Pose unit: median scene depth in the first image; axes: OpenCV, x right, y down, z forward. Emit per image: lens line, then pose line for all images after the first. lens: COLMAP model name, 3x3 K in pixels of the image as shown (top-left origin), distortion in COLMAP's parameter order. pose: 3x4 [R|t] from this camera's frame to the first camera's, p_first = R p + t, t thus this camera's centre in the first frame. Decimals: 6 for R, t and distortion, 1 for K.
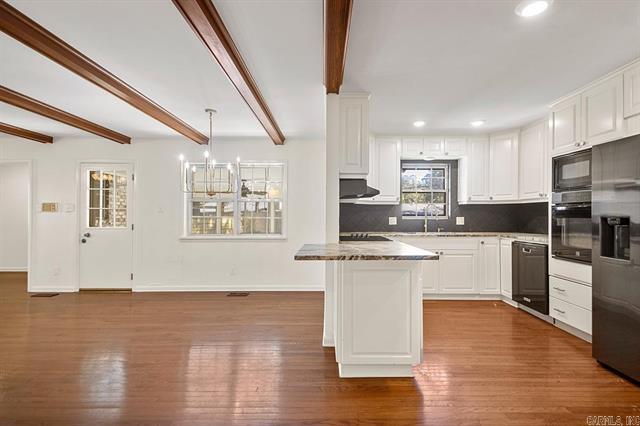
lens RADIAL K [[293.8, 0, 325.8], [0, 293.8, 217.1], [0, 0, 1]] dist [0.003703, -0.000523]
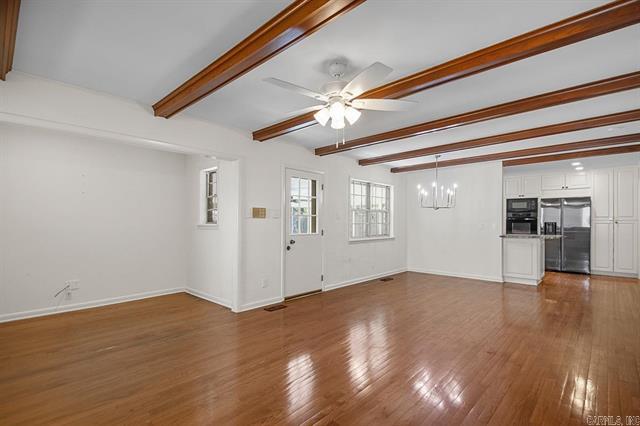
lens RADIAL K [[293.8, 0, 325.8], [0, 293.8, 217.1], [0, 0, 1]] dist [0.003703, -0.000523]
pose [[0.699195, 0.011478, 0.714839, -1.433194], [0.003704, 0.999800, -0.019676, -0.001870], [-0.714921, 0.016405, 0.699013, 0.229183]]
